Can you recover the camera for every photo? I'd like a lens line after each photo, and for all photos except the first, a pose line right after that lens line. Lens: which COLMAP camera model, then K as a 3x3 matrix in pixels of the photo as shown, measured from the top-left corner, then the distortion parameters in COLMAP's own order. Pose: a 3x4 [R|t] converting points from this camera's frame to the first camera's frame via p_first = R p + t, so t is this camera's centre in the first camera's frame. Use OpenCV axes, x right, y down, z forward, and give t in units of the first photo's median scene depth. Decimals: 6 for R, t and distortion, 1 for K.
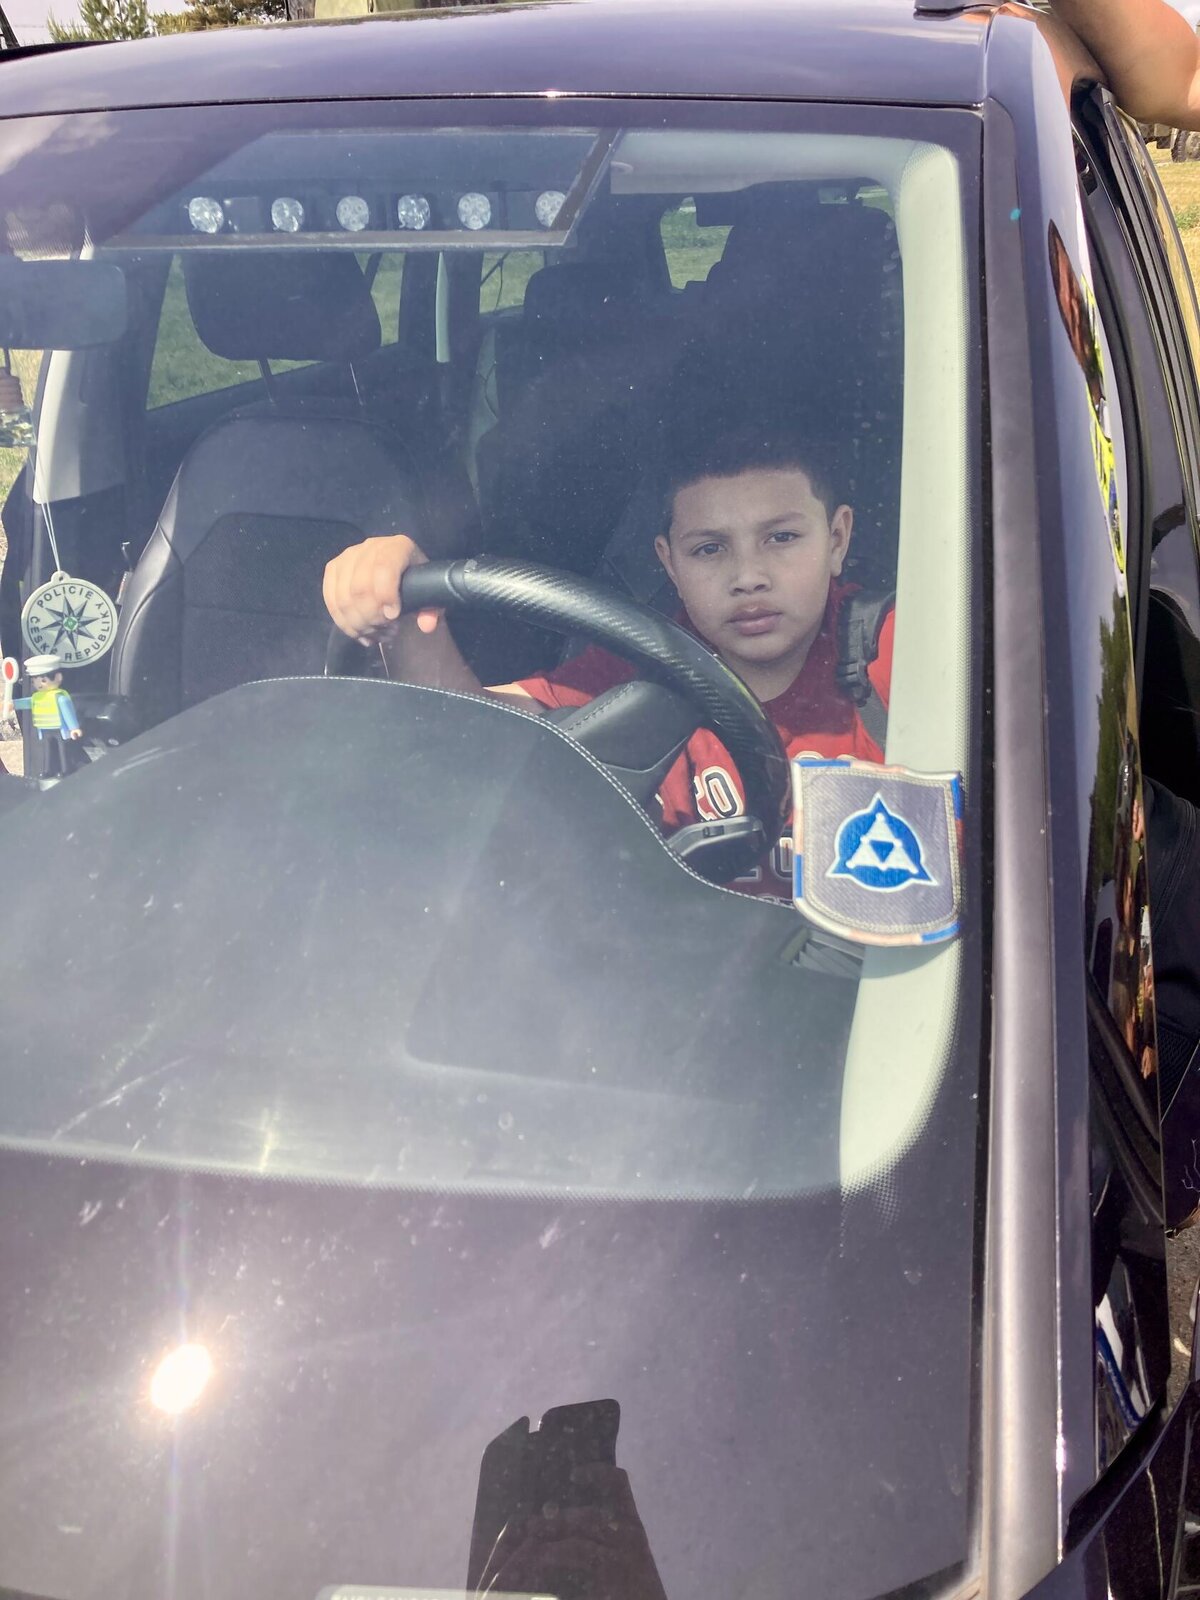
lens RADIAL K [[1317.3, 0, 595.8], [0, 1317.3, 785.3], [0, 0, 1]] dist [0.007717, 0.013582]
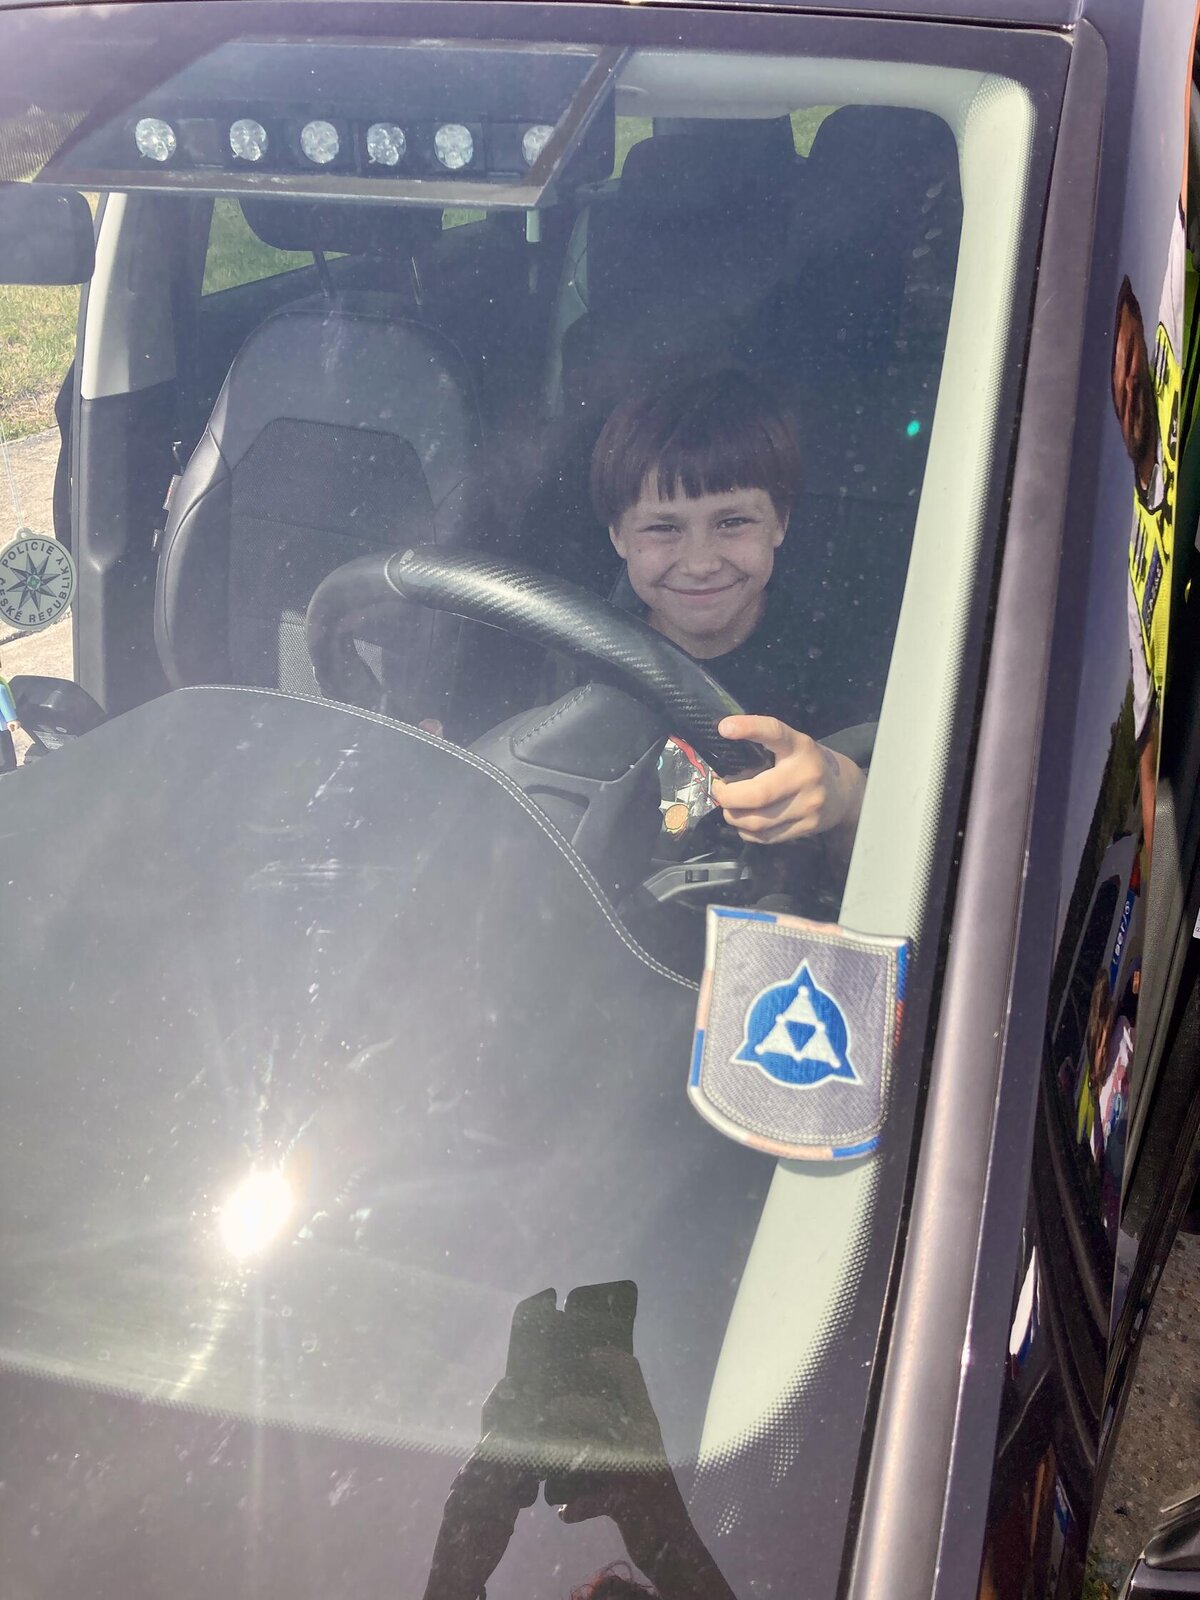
lens RADIAL K [[1317.0, 0, 600.0], [0, 1317.0, 800.0], [0, 0, 1]] dist [0.001621, 0.025170]
pose [[0.994222, 0.064742, -0.085624, 0.148818], [-0.054458, 0.991589, 0.117414, -0.181149], [0.092506, -0.112073, 0.989385, 0.181143]]
